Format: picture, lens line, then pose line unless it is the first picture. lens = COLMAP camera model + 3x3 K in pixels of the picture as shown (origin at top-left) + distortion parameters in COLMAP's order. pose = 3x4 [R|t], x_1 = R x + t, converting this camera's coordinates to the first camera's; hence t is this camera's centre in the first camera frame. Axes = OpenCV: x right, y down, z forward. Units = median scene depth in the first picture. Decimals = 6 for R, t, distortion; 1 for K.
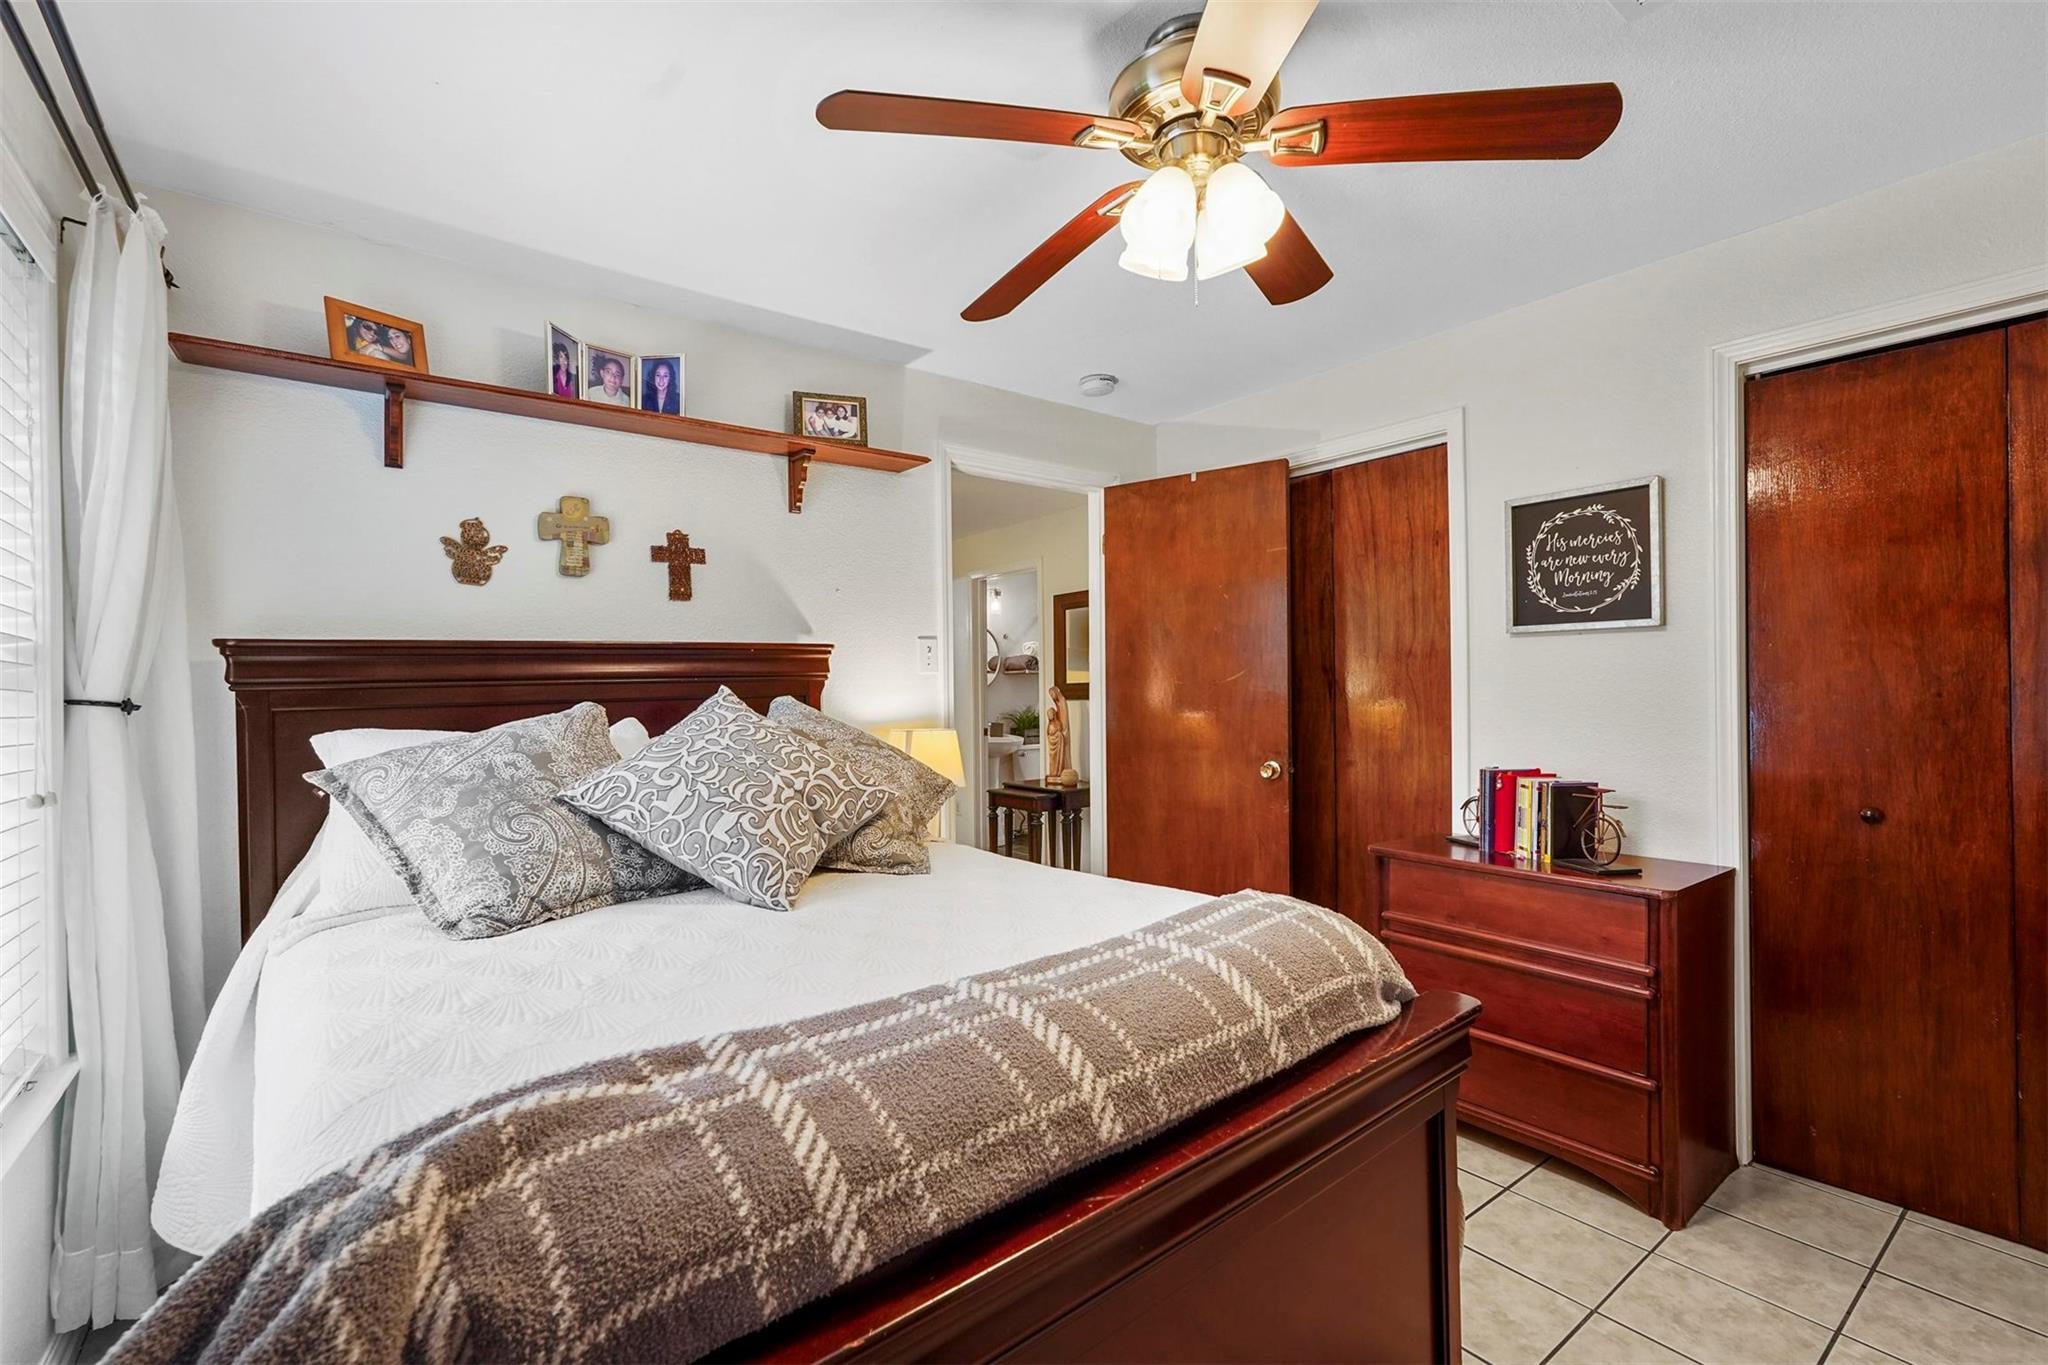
lens RADIAL K [[907.6, 0, 1024.0], [0, 907.6, 684.3], [0, 0, 1]] dist [0.000310, 0.000085]
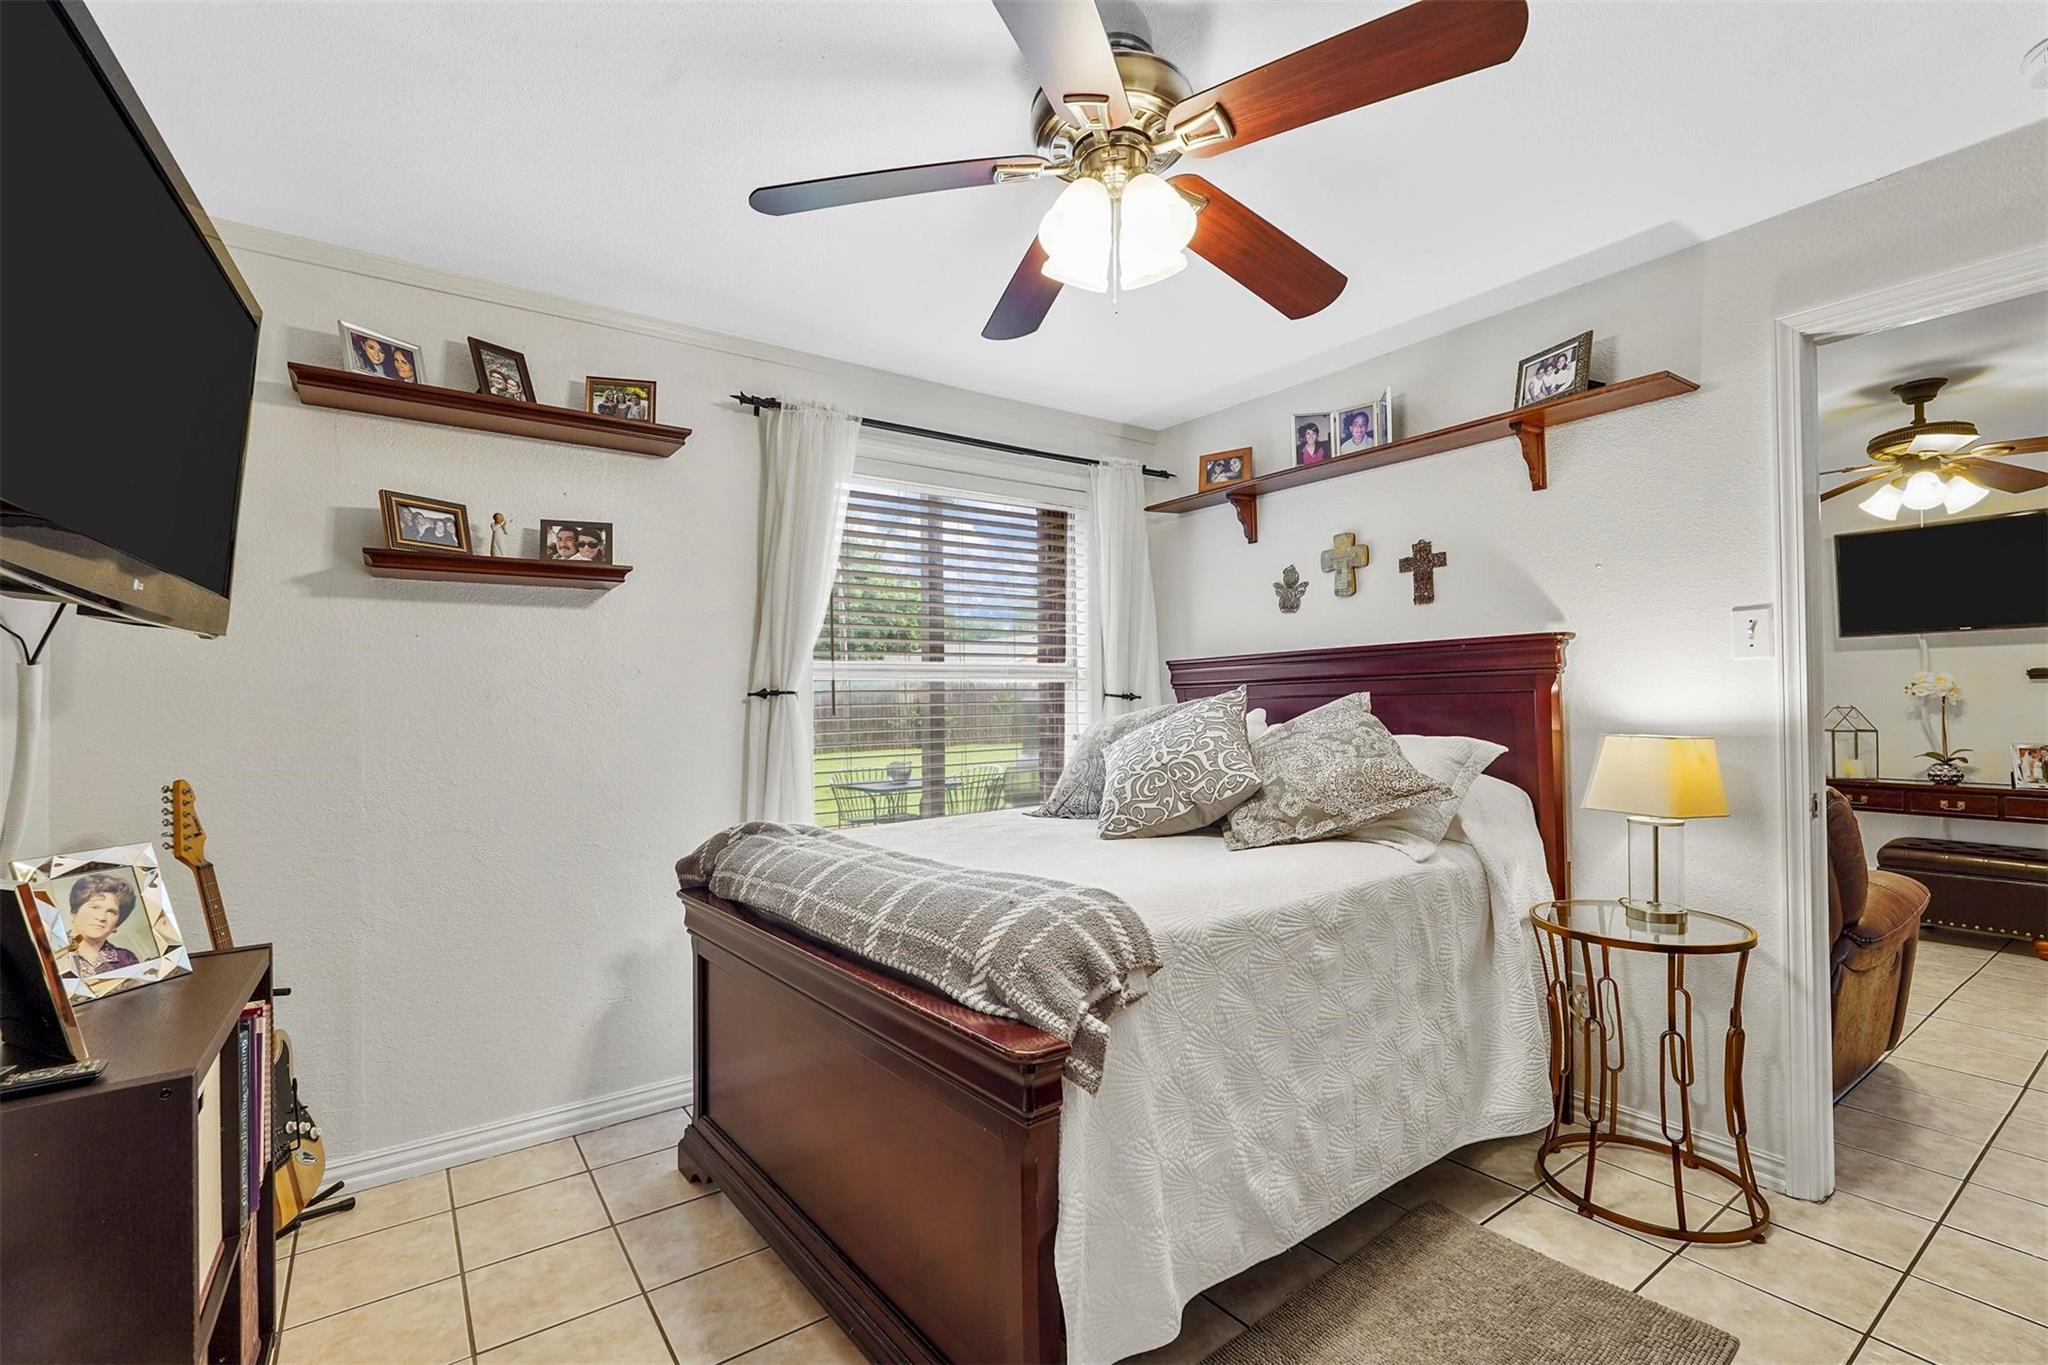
lens RADIAL K [[907.6, 0, 1025.0], [0, 907.6, 691.1], [0, 0, 1]] dist [0.000310, 0.000085]
pose [[-0.022719, 0.004034, -0.999734, 0.761434], [0.018291, 0.999826, 0.003619, -0.000001], [0.999575, -0.018204, -0.022789, 0.570483]]
